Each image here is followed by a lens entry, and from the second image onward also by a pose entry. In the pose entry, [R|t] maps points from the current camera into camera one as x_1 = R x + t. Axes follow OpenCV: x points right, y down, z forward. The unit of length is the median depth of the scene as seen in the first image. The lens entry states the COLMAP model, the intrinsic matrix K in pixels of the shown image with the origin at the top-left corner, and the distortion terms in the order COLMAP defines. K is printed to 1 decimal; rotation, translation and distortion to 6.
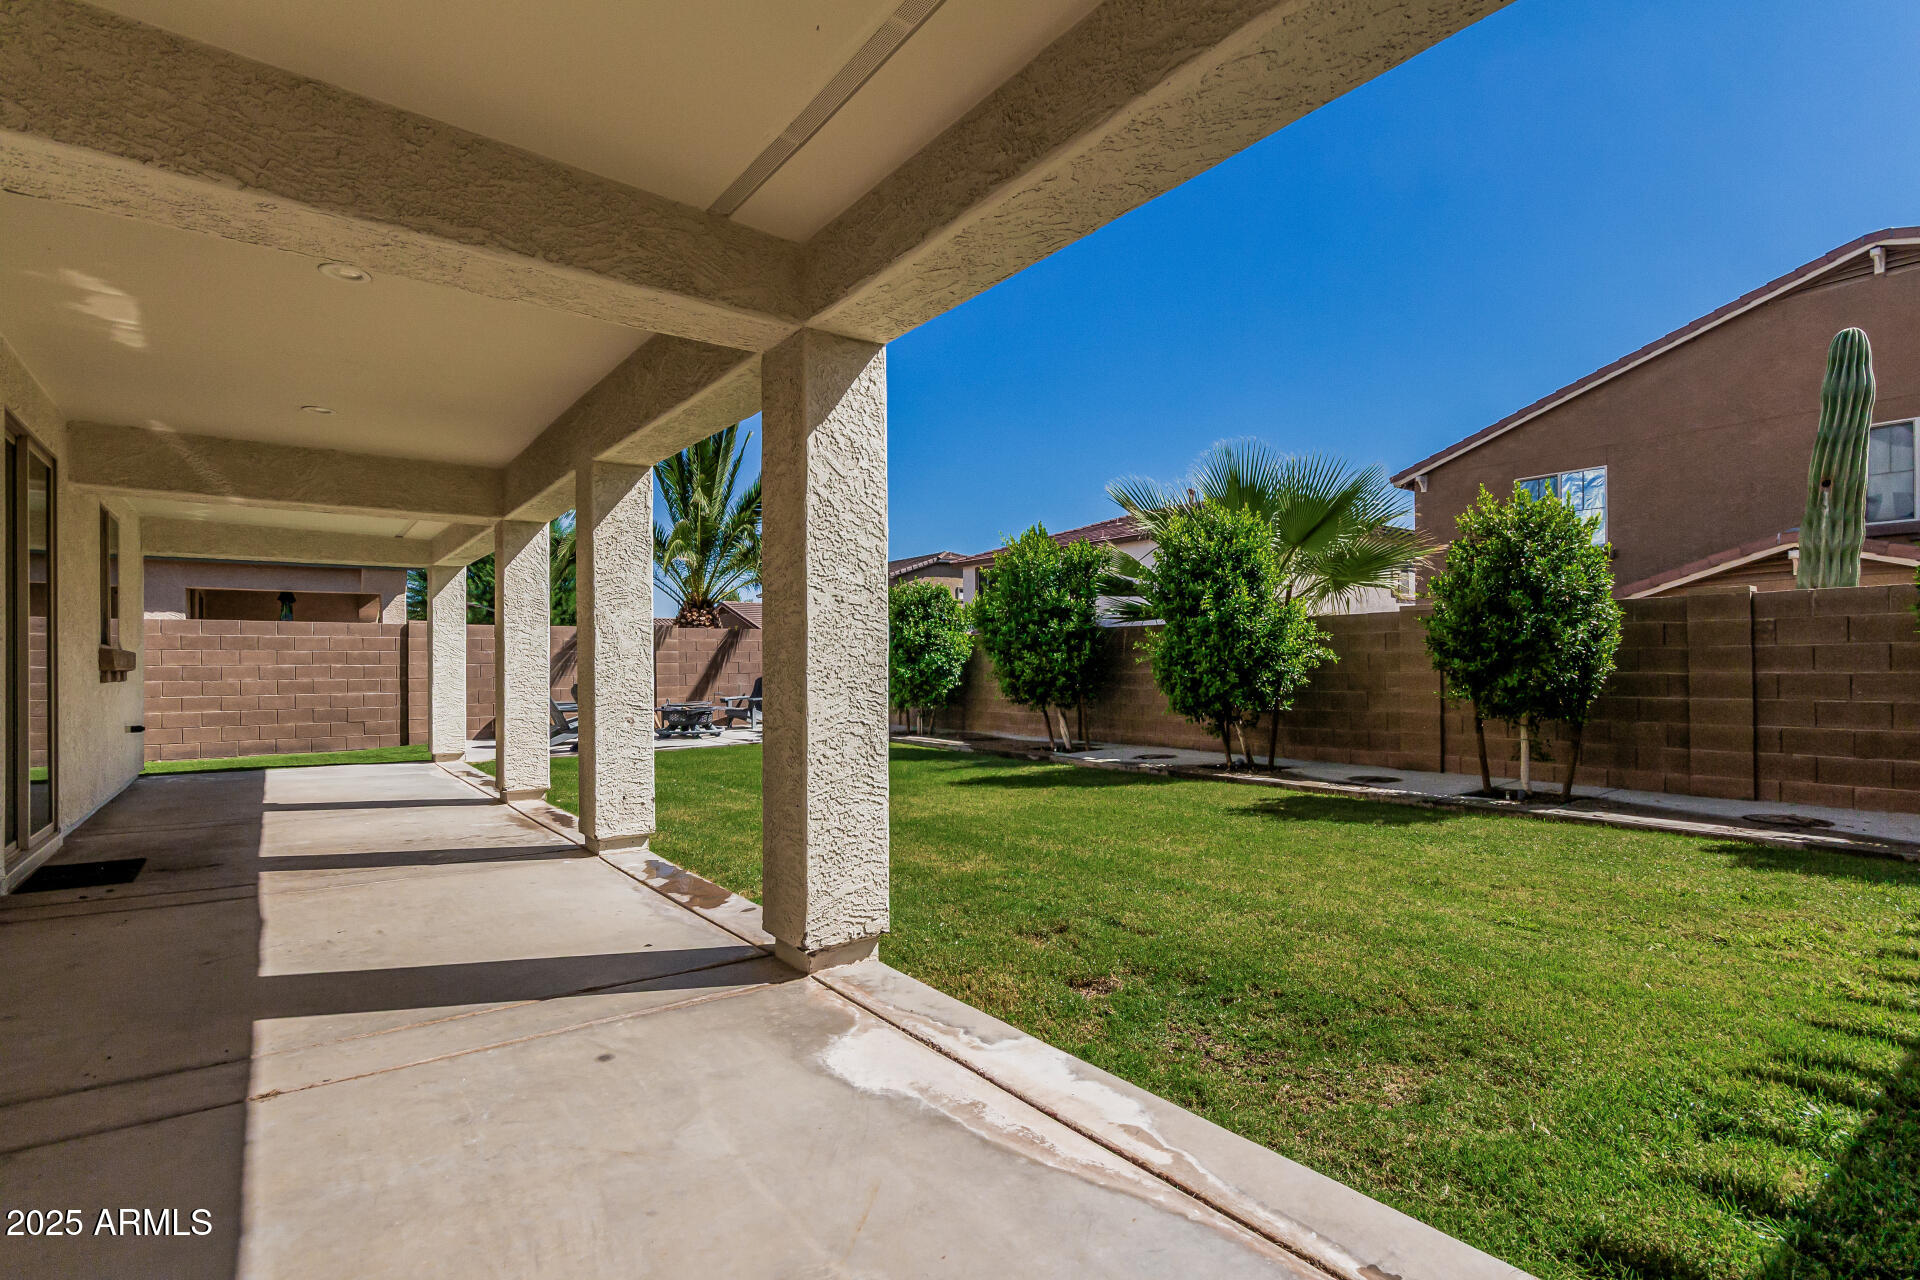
lens RADIAL K [[882.6, 0, 971.8], [0, 882.6, 645.2], [0, 0, 1]] dist [0.001207, 0.000554]
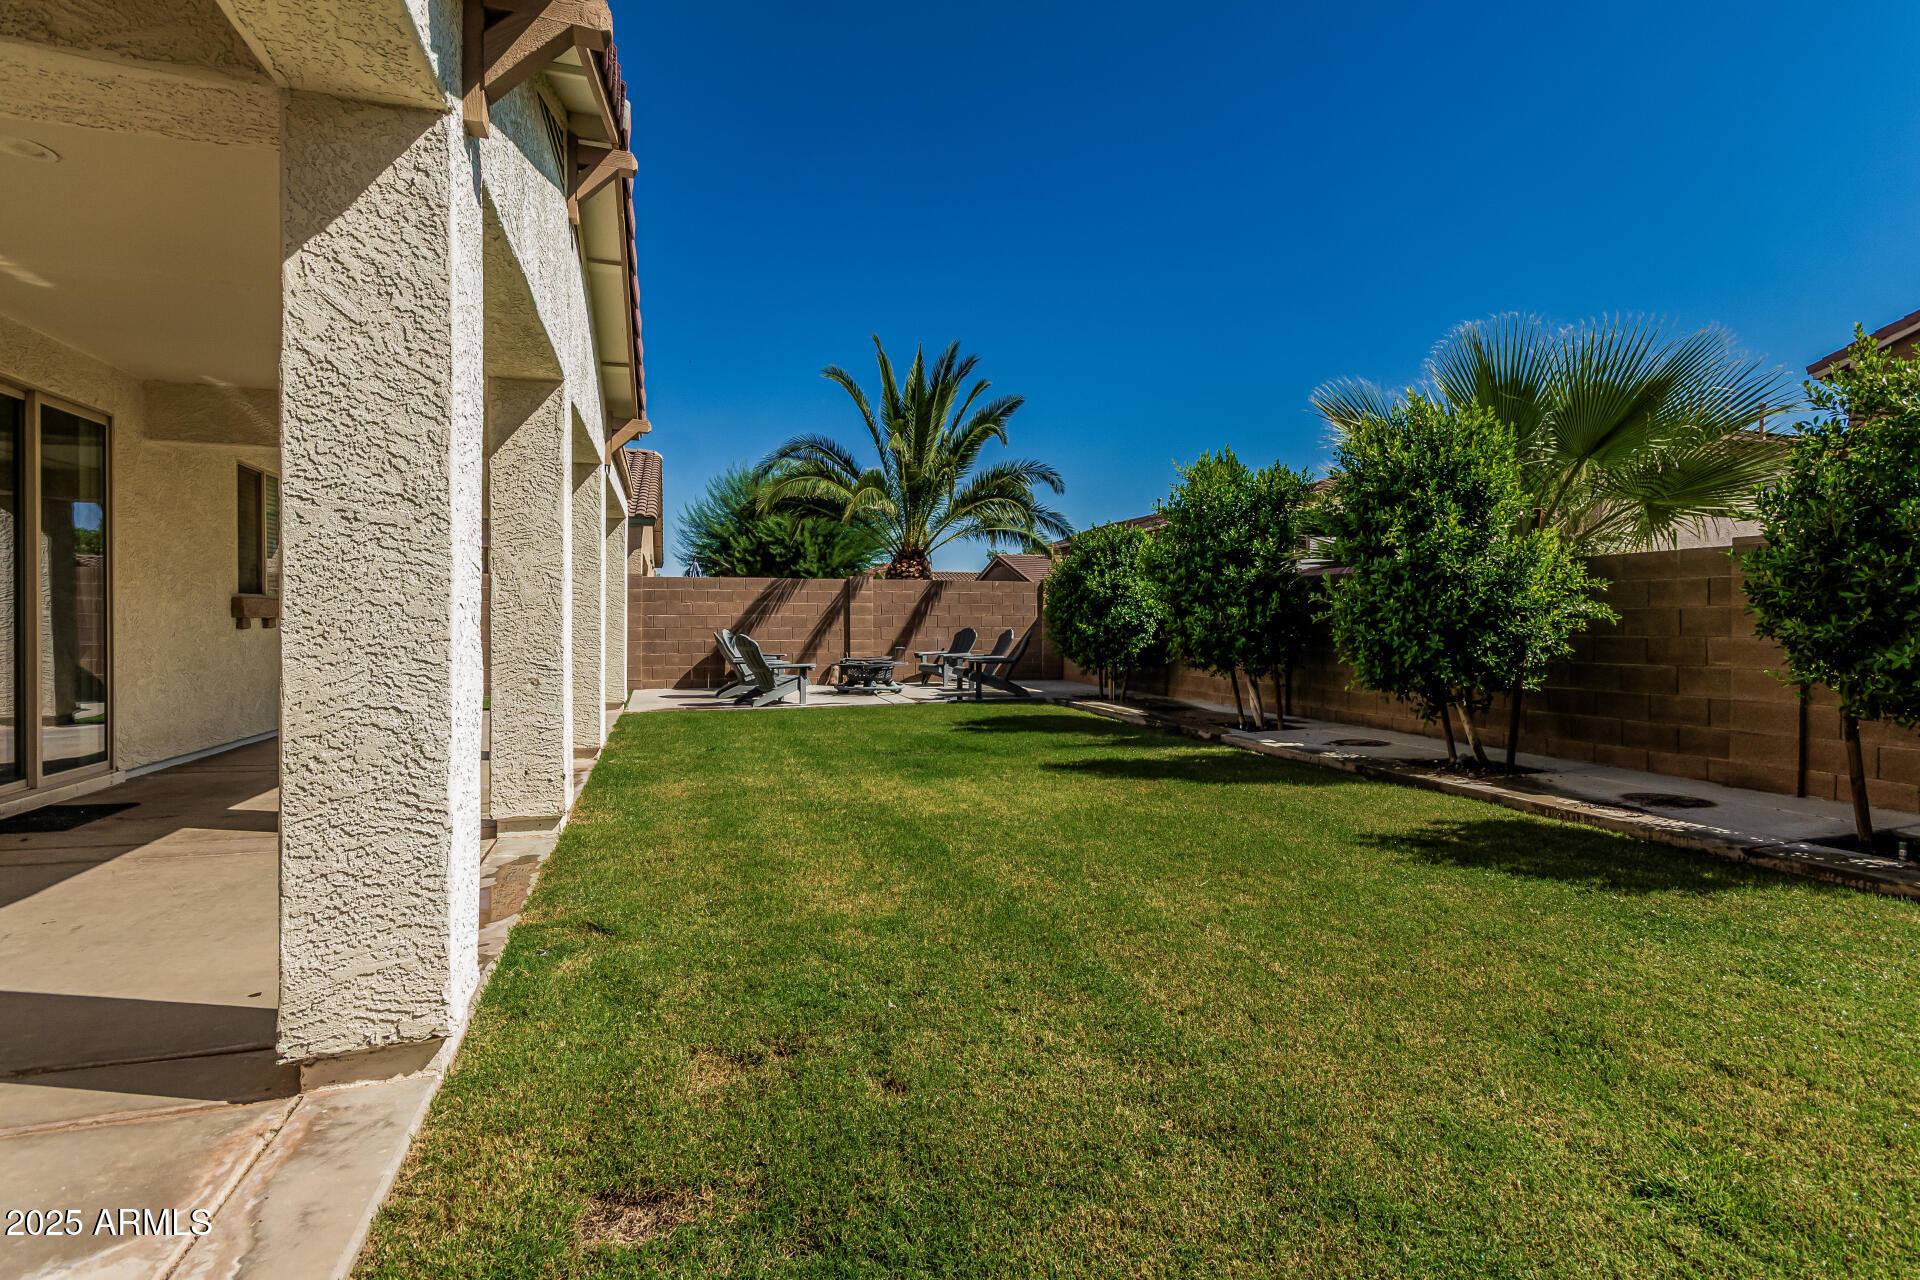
lens RADIAL K [[909.4, 0, 969.1], [0, 909.4, 616.8], [0, 0, 1]] dist [0.006249, 0.000346]
pose [[0.947764, 0.008733, -0.318852, 0.172161], [-0.002483, 0.999797, 0.020003, 0.002438], [0.318961, -0.018167, 0.947594, 0.182398]]
